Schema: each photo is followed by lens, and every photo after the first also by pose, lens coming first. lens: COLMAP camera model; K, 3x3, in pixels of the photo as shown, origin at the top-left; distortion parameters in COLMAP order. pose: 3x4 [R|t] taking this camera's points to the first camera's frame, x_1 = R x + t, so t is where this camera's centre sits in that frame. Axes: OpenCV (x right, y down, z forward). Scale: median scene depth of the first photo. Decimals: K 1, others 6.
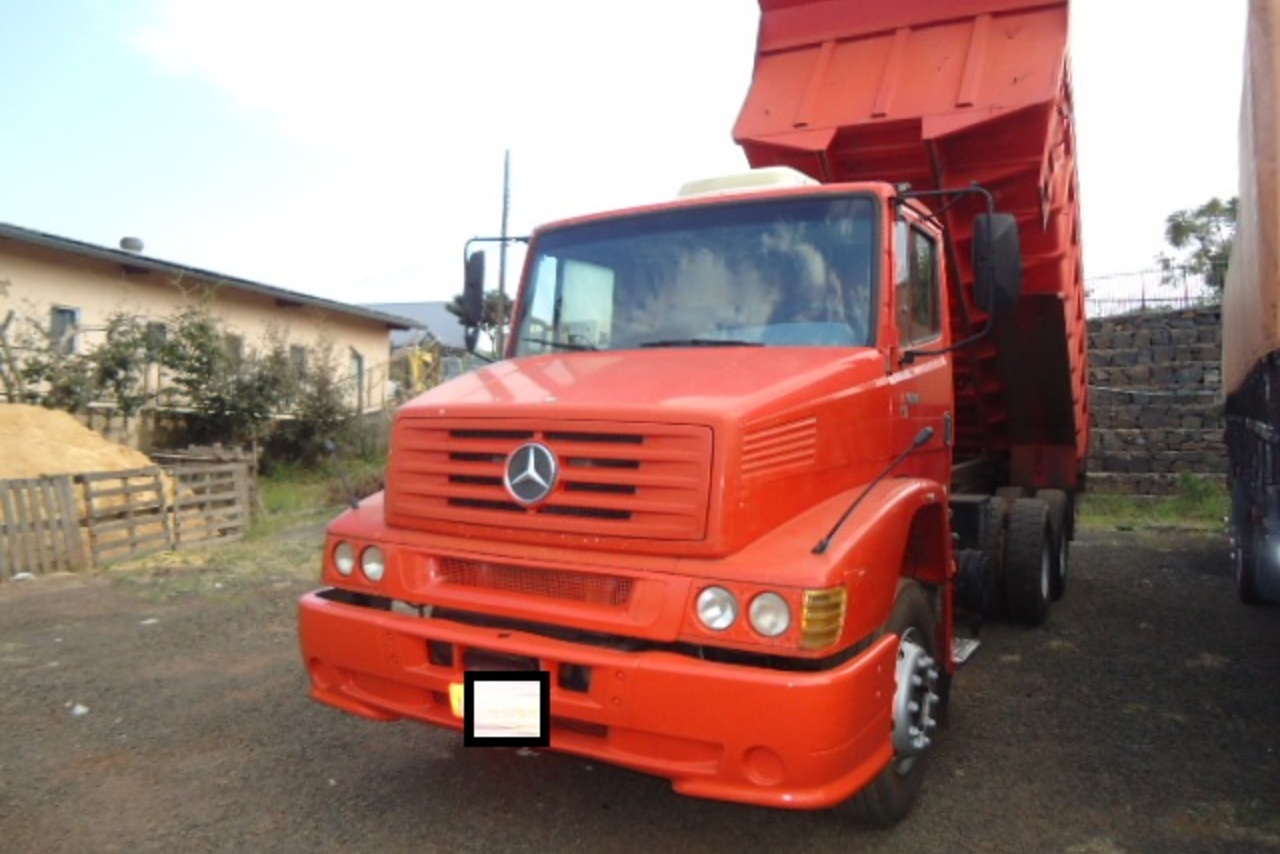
lens RADIAL K [[933.0, 0, 640.0], [0, 933.0, 427.0], [0, 0, 1]] dist [0.000431, -0.000579]
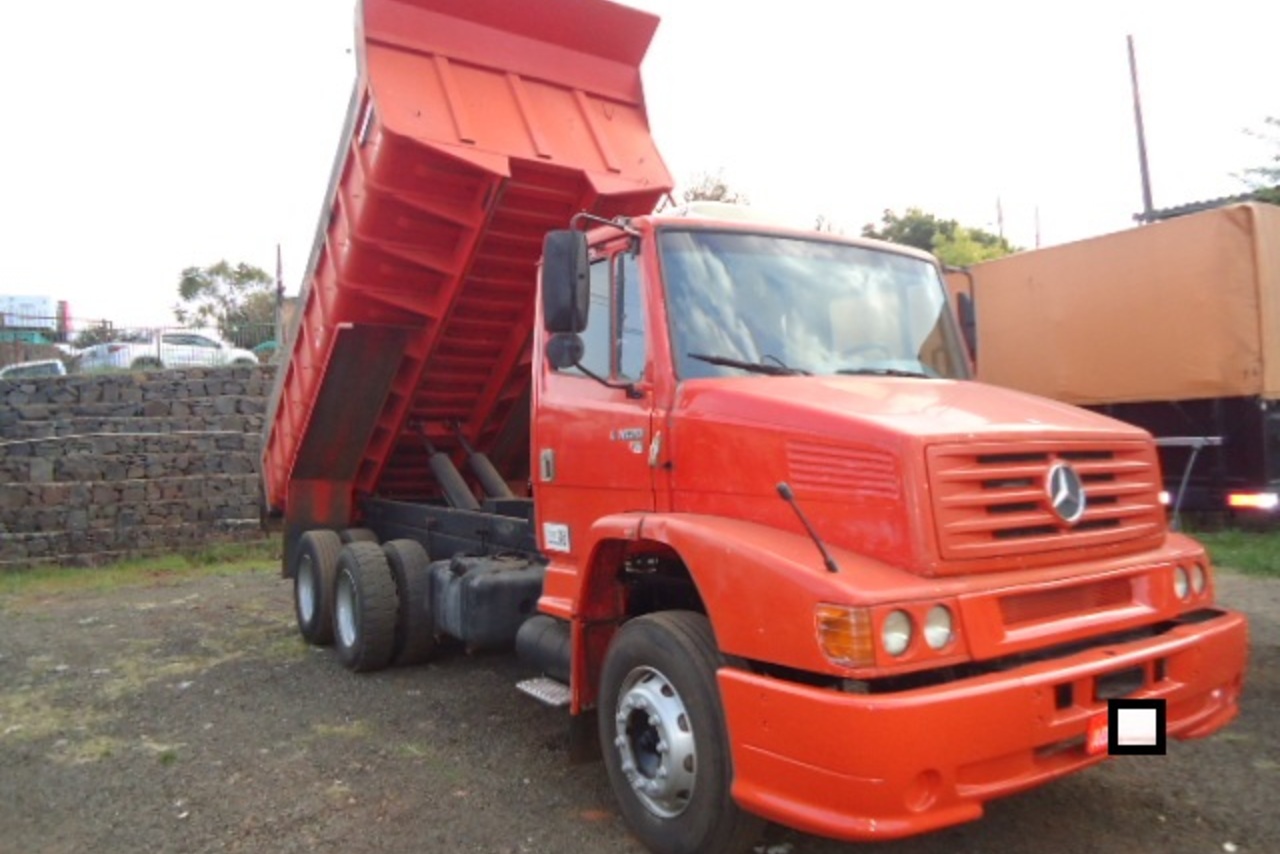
lens RADIAL K [[933.0, 0, 640.0], [0, 933.0, 427.0], [0, 0, 1]] dist [0.000431, -0.000579]
pose [[0.446750, 0.007118, 0.894630, -0.552682], [0.042588, 0.998666, -0.029212, -0.005449], [-0.893644, 0.051151, 0.445851, 0.428759]]
